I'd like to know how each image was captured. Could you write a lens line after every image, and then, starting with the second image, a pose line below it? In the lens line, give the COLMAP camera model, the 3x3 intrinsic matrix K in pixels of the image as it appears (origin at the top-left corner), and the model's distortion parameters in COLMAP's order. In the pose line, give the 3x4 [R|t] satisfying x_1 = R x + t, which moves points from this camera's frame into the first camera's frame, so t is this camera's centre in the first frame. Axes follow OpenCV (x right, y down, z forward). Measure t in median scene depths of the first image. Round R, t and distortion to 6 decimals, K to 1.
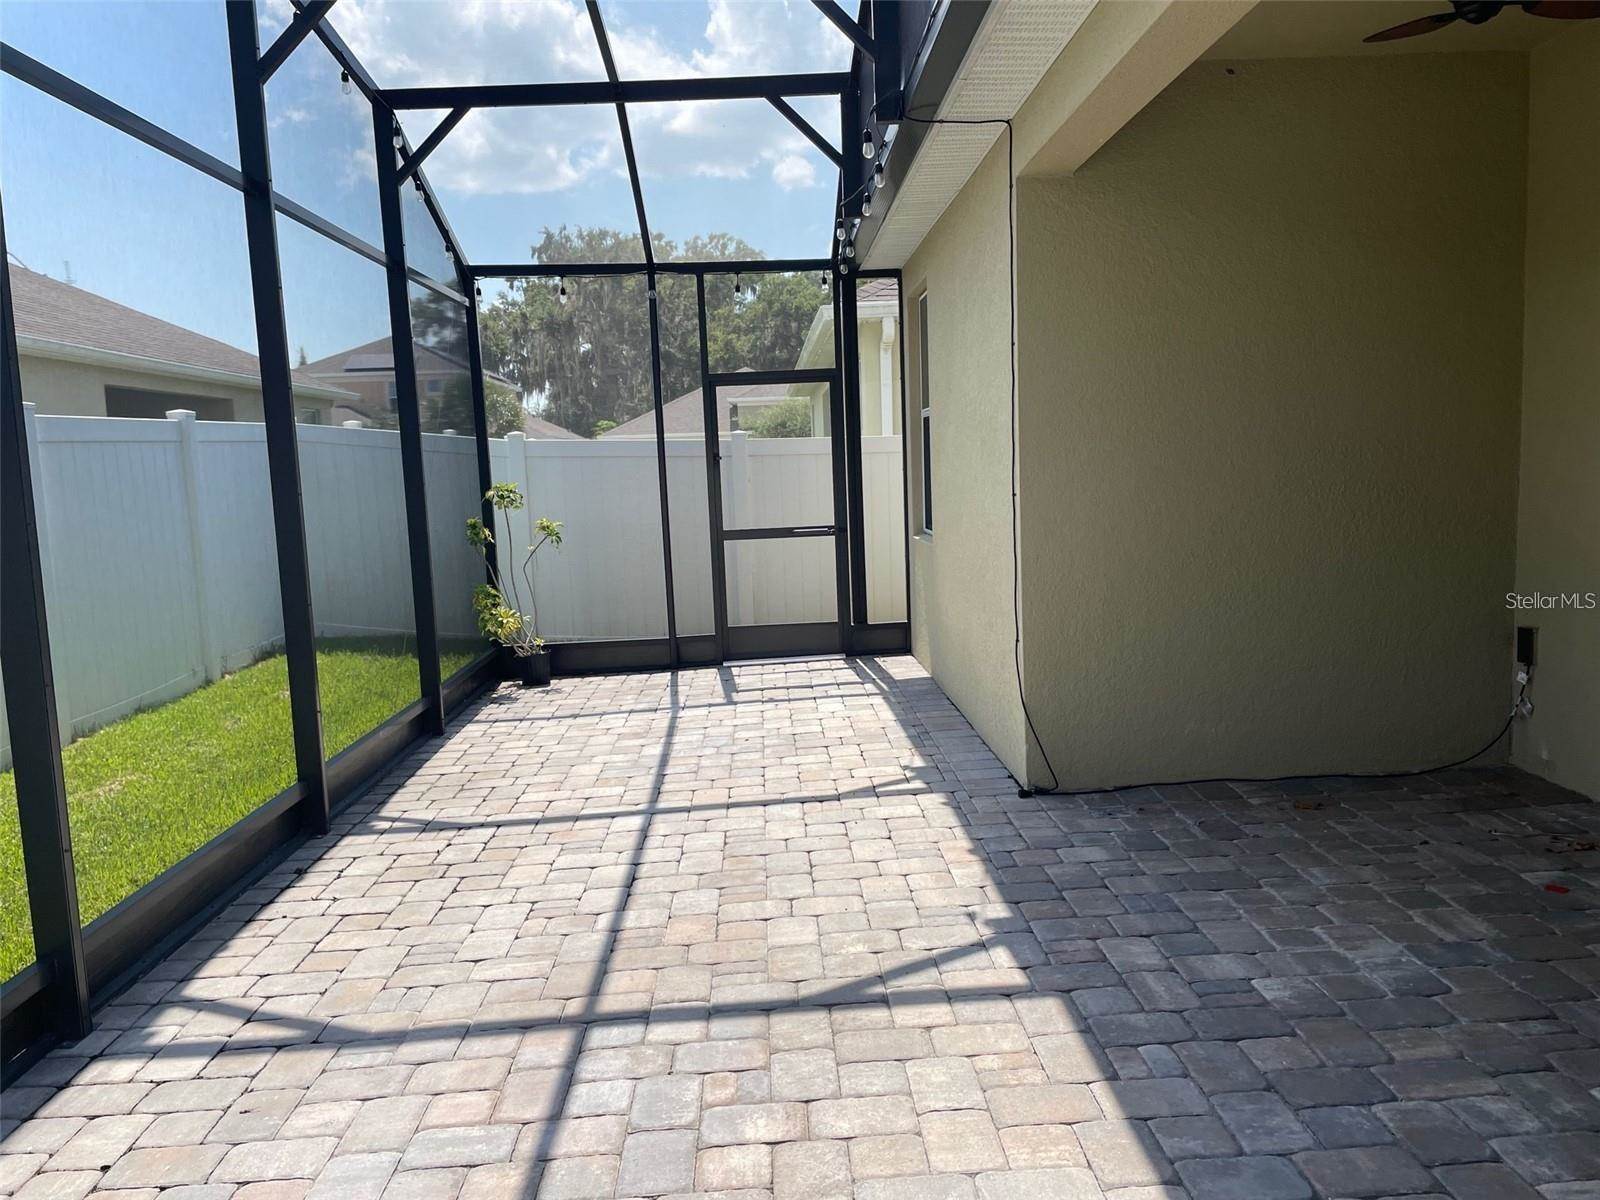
lens RADIAL K [[1214.4, 0, 801.1], [0, 1214.4, 599.7], [0, 0, 1]] dist [0.012161, -0.024249]
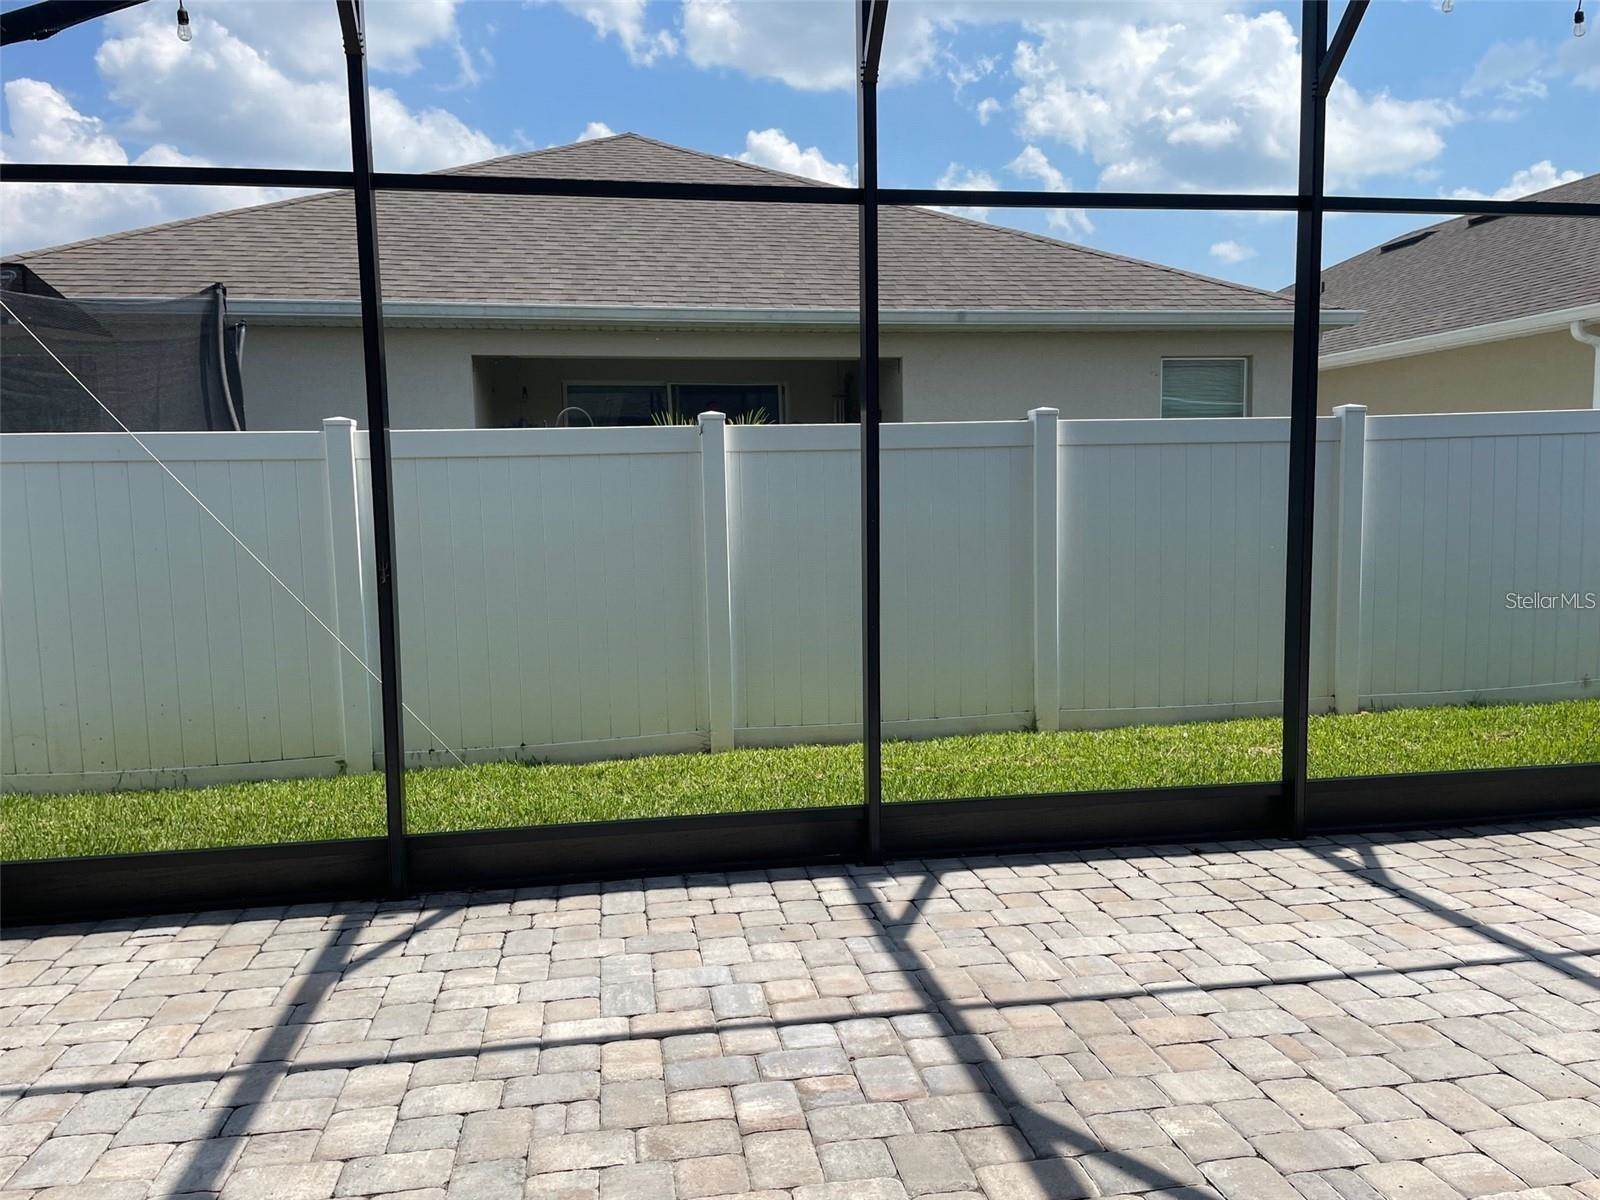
lens RADIAL K [[1214.4, 0, 800.4], [0, 1214.4, 602.5], [0, 0, 1]] dist [0.012161, -0.024249]
pose [[0.132765, 0.138097, -0.981480, 0.688229], [-0.106978, 0.986458, 0.124327, -0.109466], [0.985357, 0.088490, 0.145740, 0.583447]]
